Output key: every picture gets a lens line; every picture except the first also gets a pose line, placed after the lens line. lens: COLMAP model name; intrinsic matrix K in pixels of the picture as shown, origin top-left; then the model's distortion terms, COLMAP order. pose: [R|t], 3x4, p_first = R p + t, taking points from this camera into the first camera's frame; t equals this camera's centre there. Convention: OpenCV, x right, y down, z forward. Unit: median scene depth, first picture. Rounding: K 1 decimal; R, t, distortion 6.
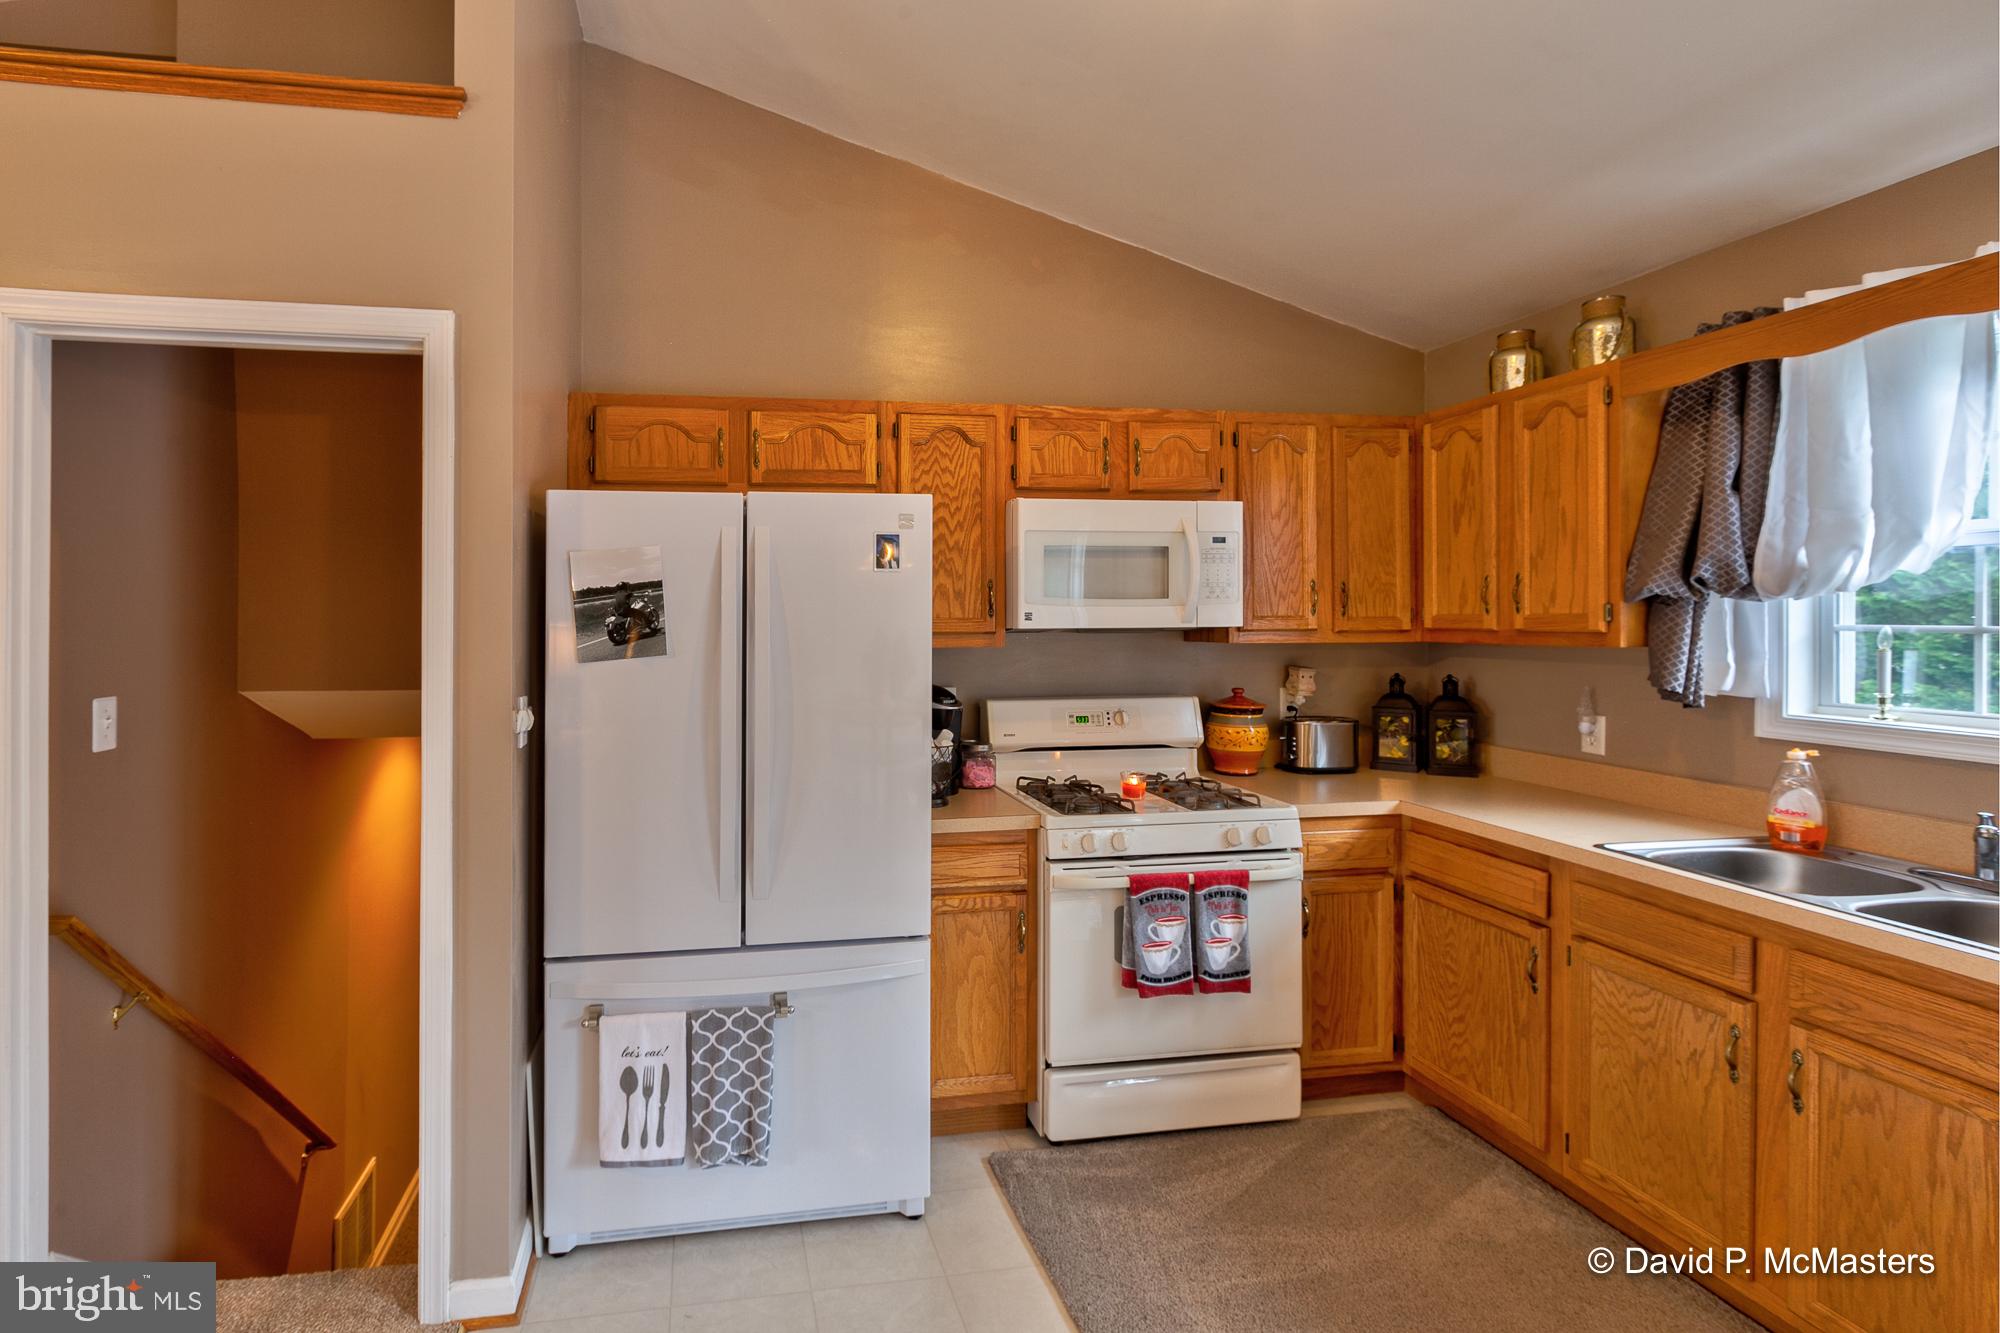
lens RADIAL K [[919.9, 0, 860.1], [0, 919.9, 610.3], [0, 0, 1]] dist [0.002150, 0.000234]
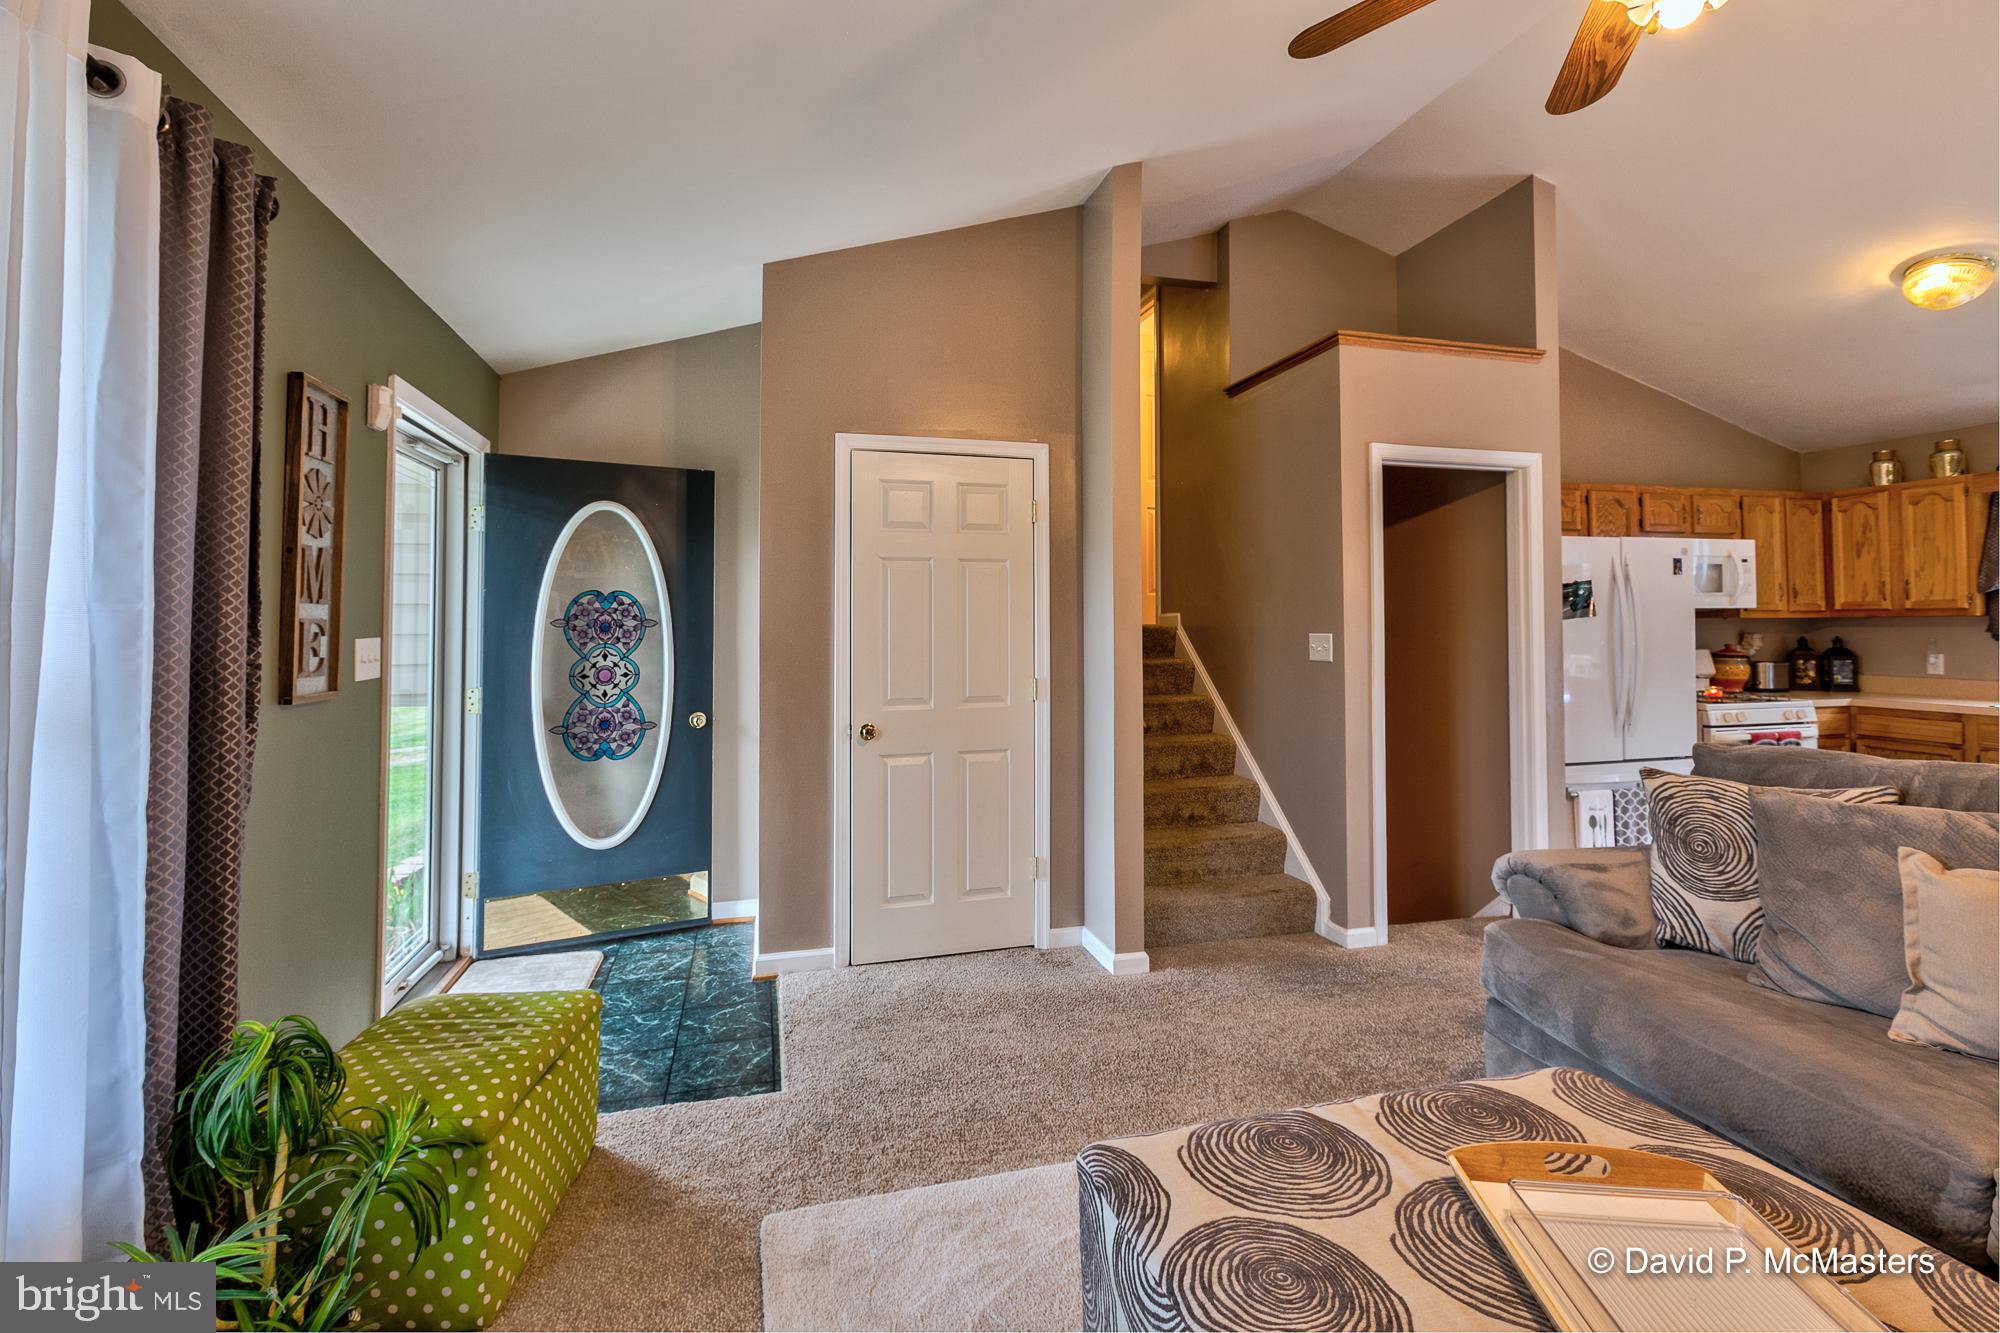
lens RADIAL K [[895.1, 0, 998.8], [0, 895.1, 599.0], [0, 0, 1]] dist [-0.000084, -0.000260]
pose [[0.994861, 0.001604, 0.101235, -1.461619], [0.000631, 0.999757, -0.022043, 0.044071], [-0.101246, 0.021993, 0.994618, -0.718272]]
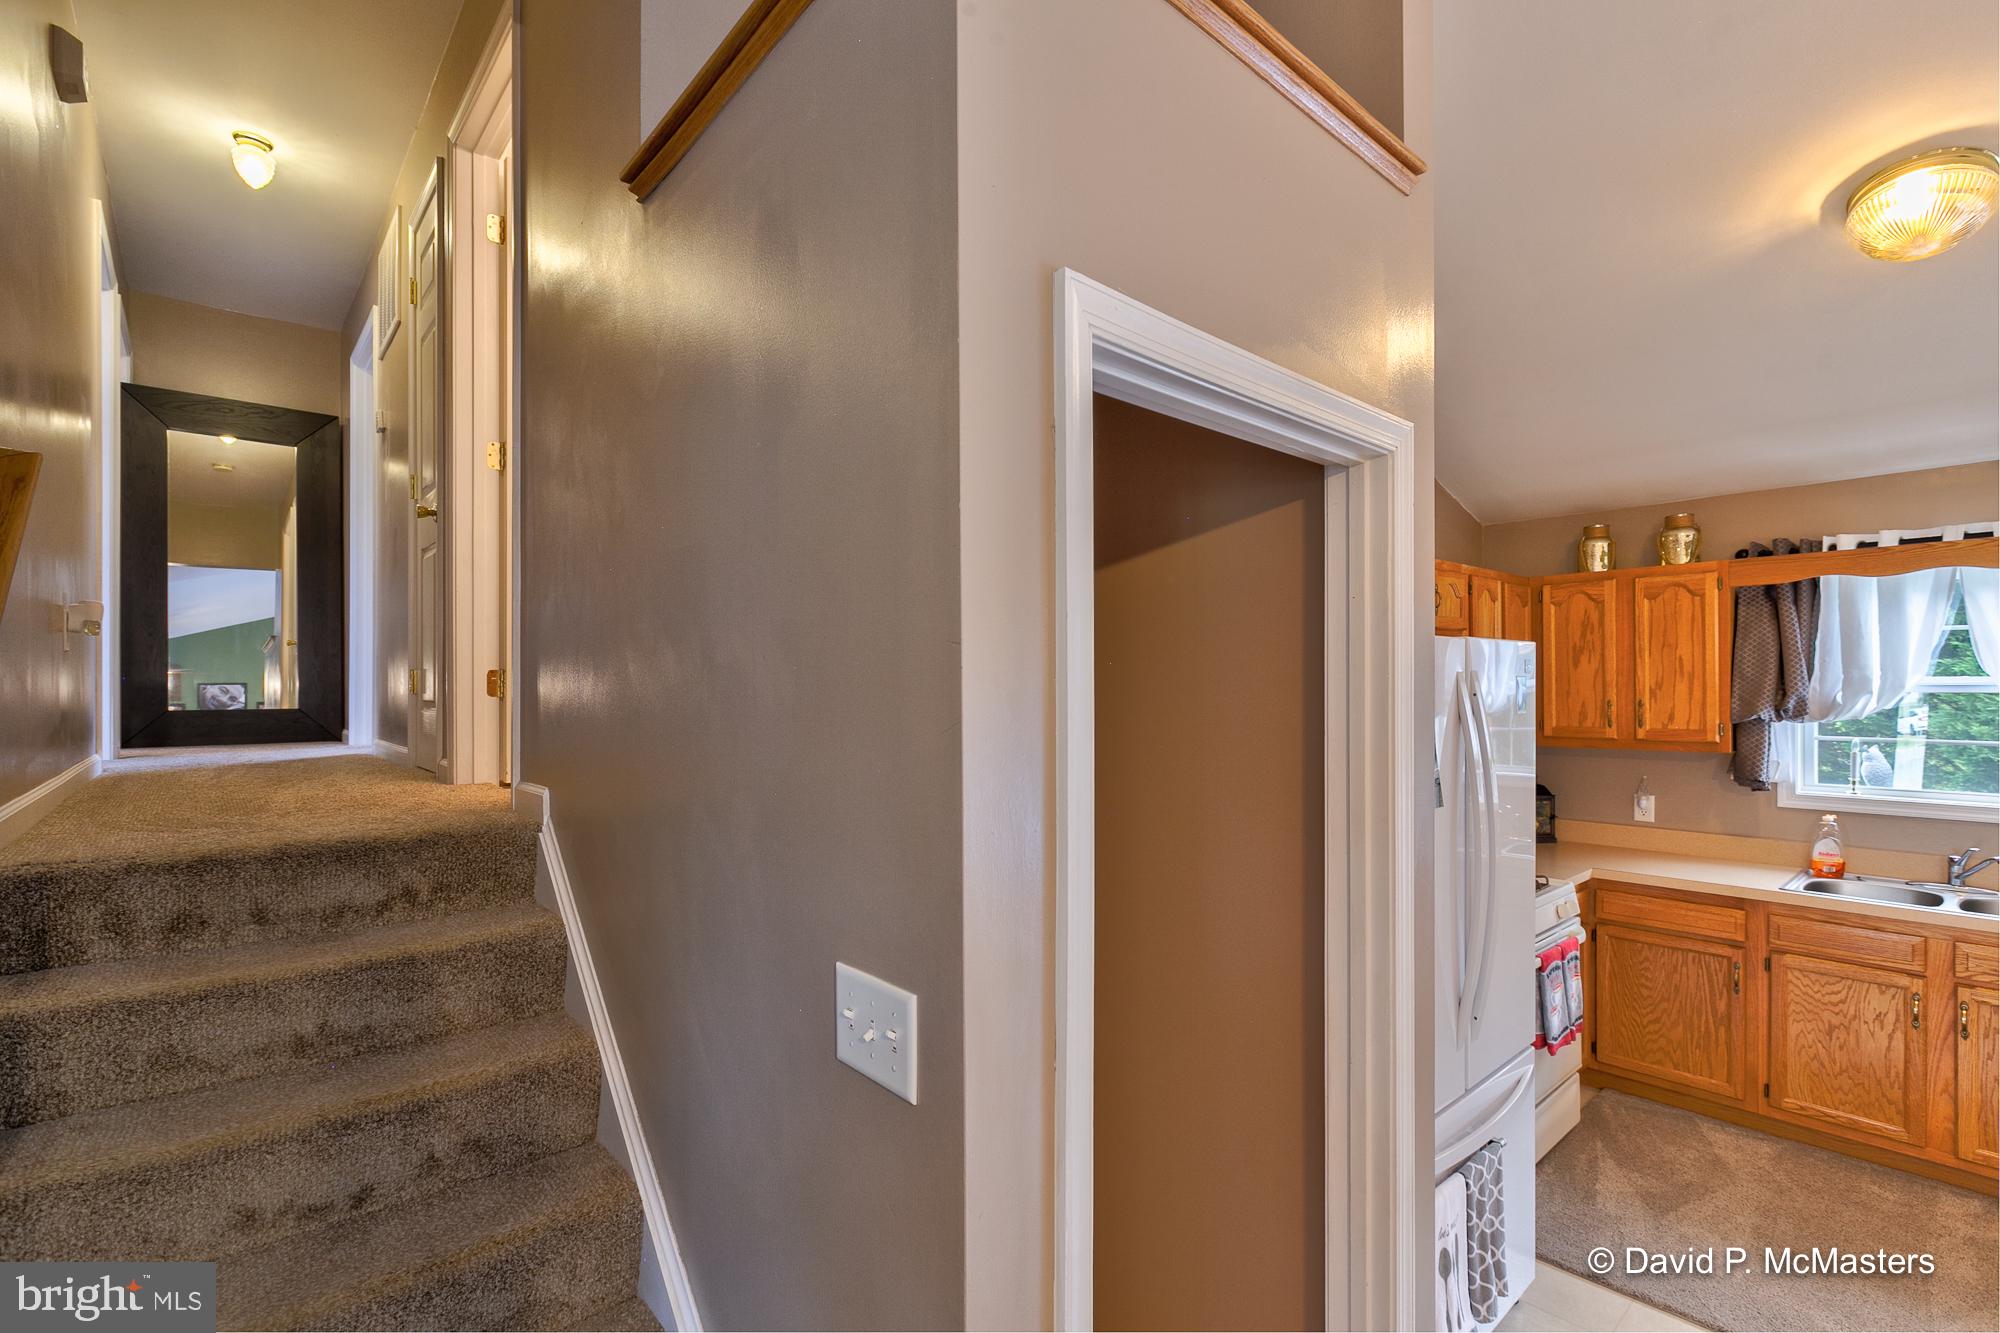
lens RADIAL K [[885.0, 0, 978.9], [0, 885.0, 684.0], [0, 0, 1]] dist [-0.001296, -0.000538]
pose [[0.854566, 0.002464, 0.519337, -0.925733], [-0.002480, 0.999997, -0.000665, -0.064851], [-0.519337, -0.000720, 0.854569, 0.385943]]
